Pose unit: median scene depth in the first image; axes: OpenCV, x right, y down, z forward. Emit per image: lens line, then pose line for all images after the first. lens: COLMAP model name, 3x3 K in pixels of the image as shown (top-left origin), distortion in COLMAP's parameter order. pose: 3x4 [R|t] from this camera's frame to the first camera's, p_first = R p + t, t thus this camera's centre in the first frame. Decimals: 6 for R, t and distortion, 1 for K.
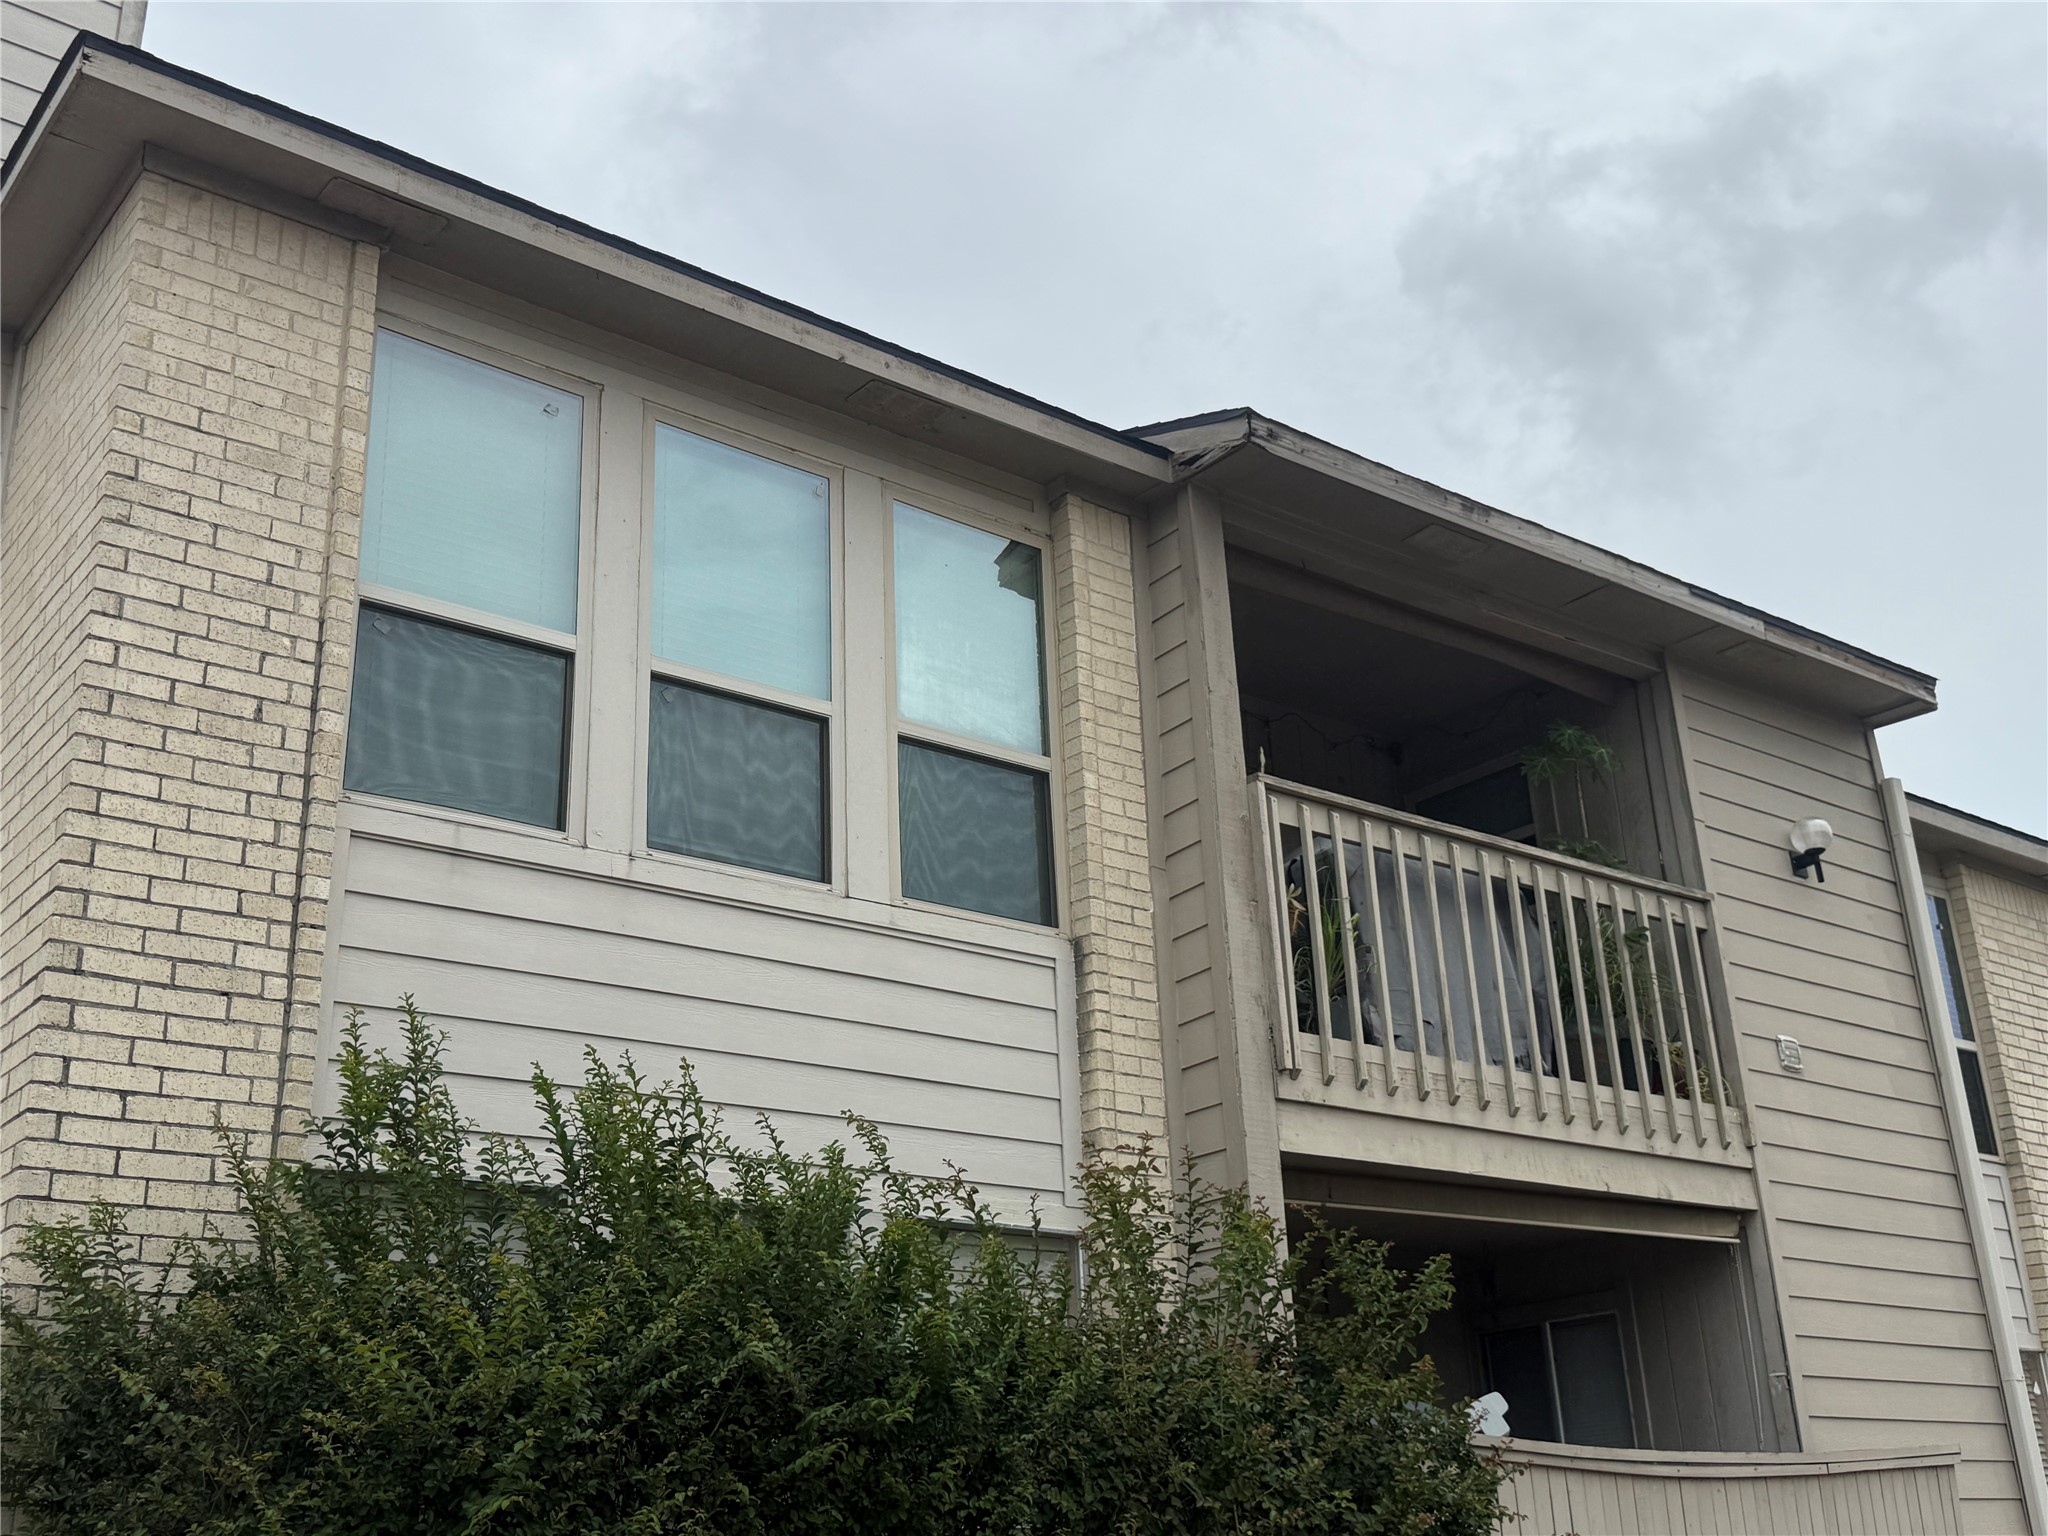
lens RADIAL K [[2136.2, 0, 1024.7], [0, 2136.2, 726.2], [0, 0, 1]] dist [0.144957, -0.001252]
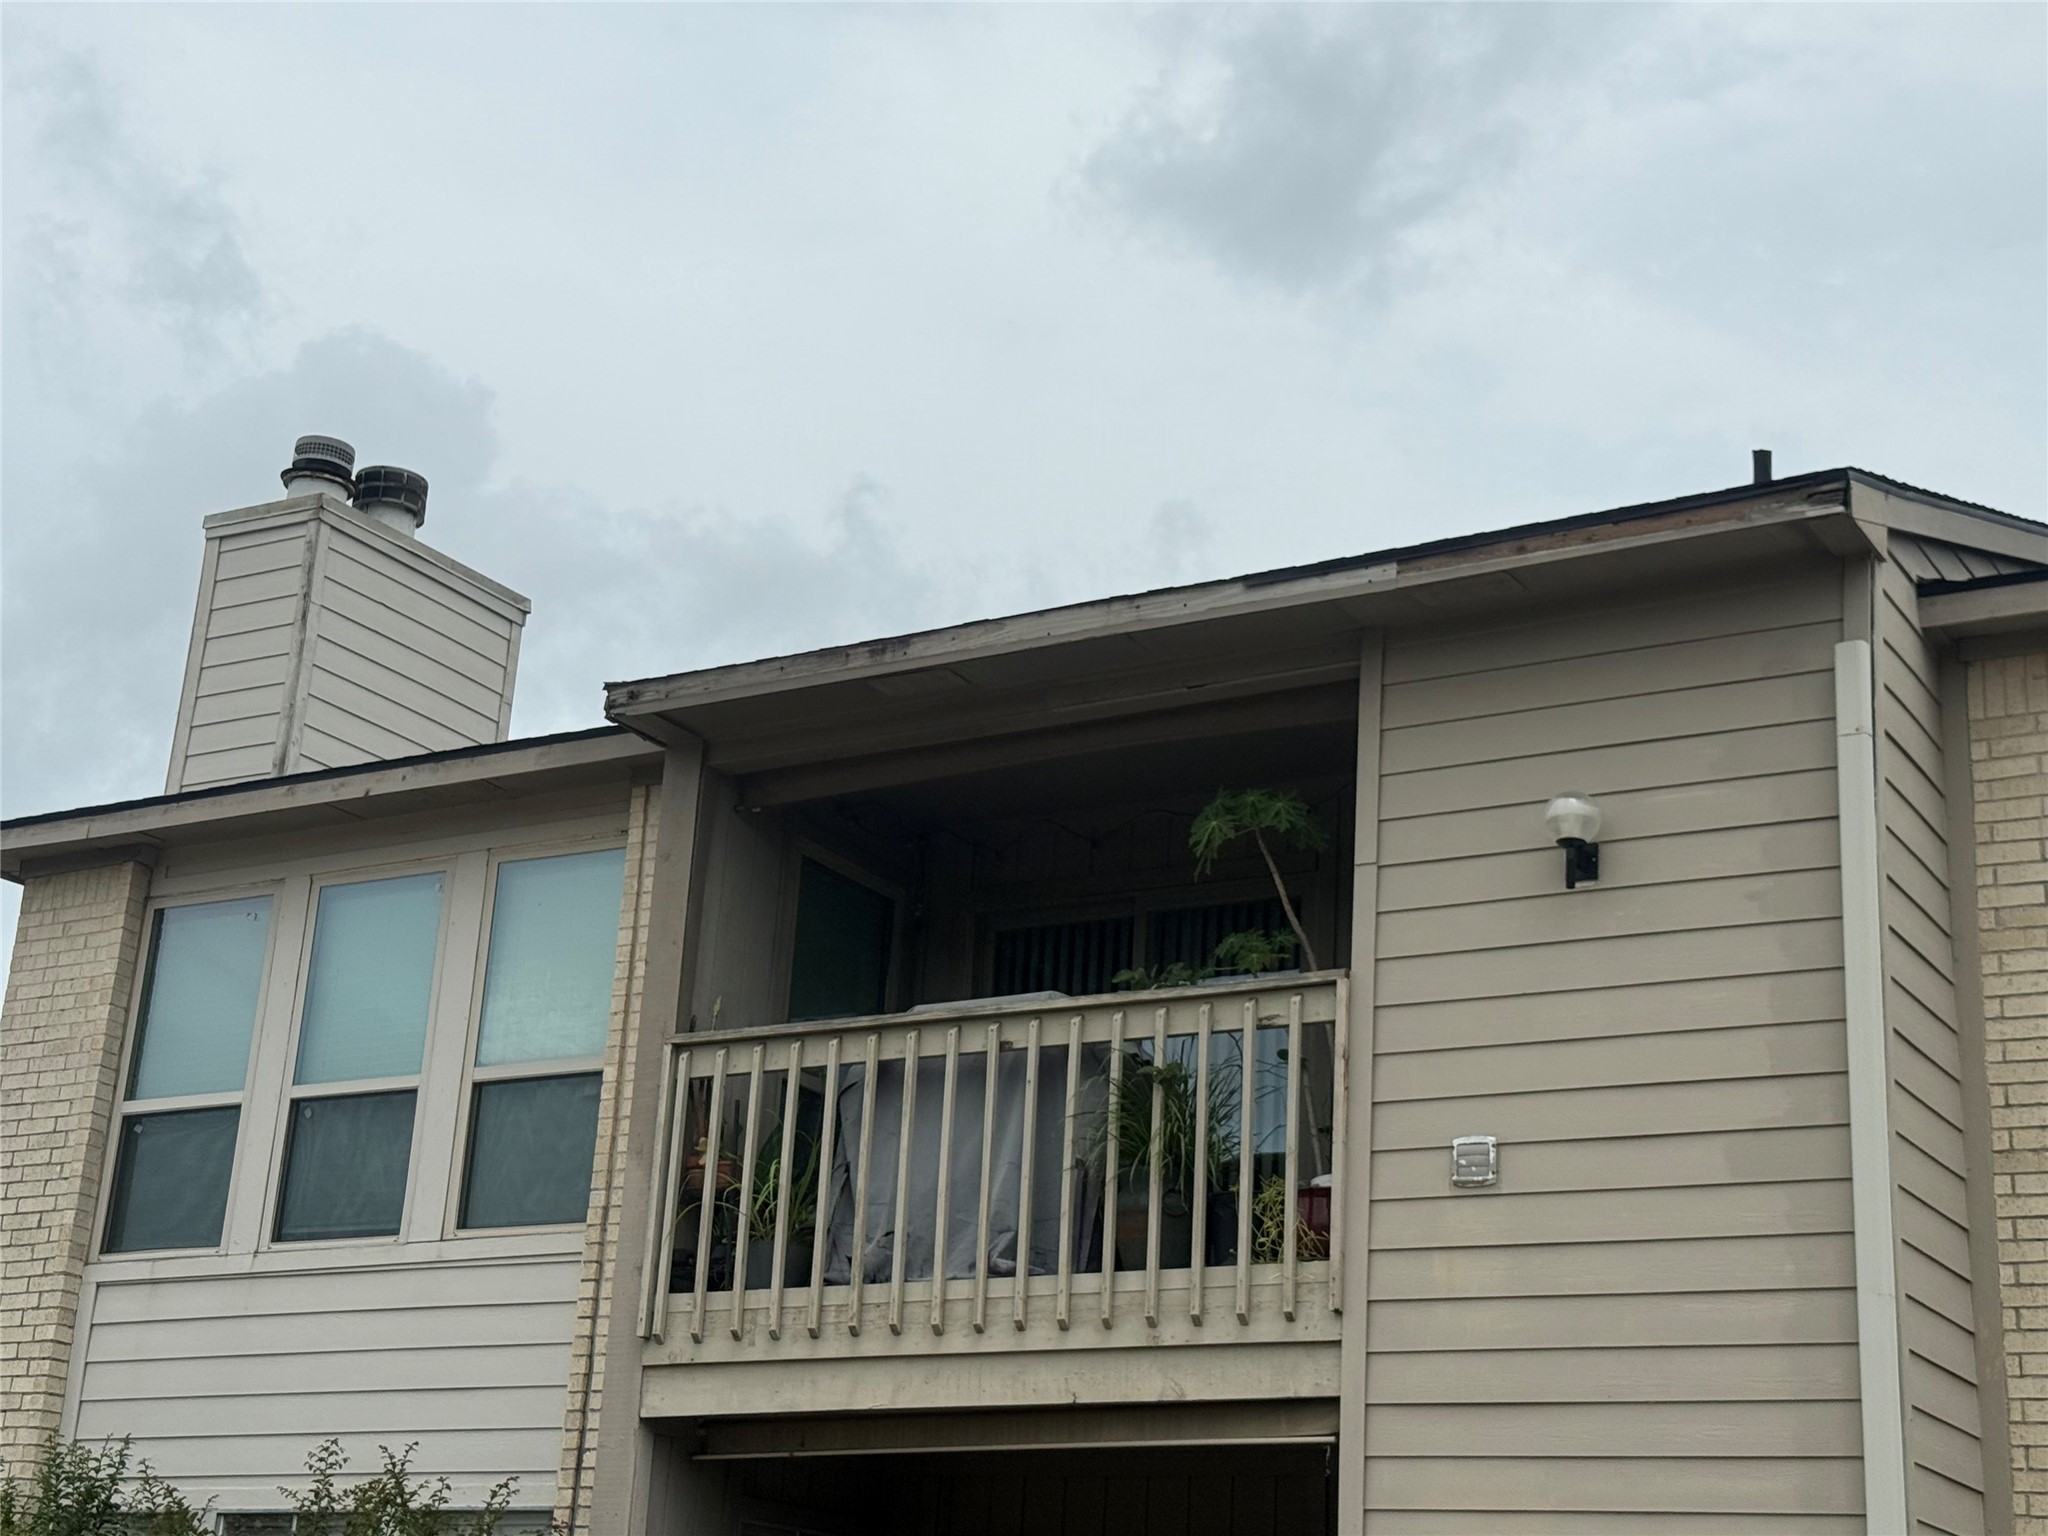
lens RADIAL K [[3037.8, 0, 1024.0], [0, 3037.8, 768.0], [0, 0, 1]] dist [0.206717, -0.030823]
pose [[0.352727, -0.242585, -0.903735, 1.452432], [0.289330, 0.946757, -0.141208, 0.149255], [0.889872, -0.211669, 0.404134, 0.577714]]
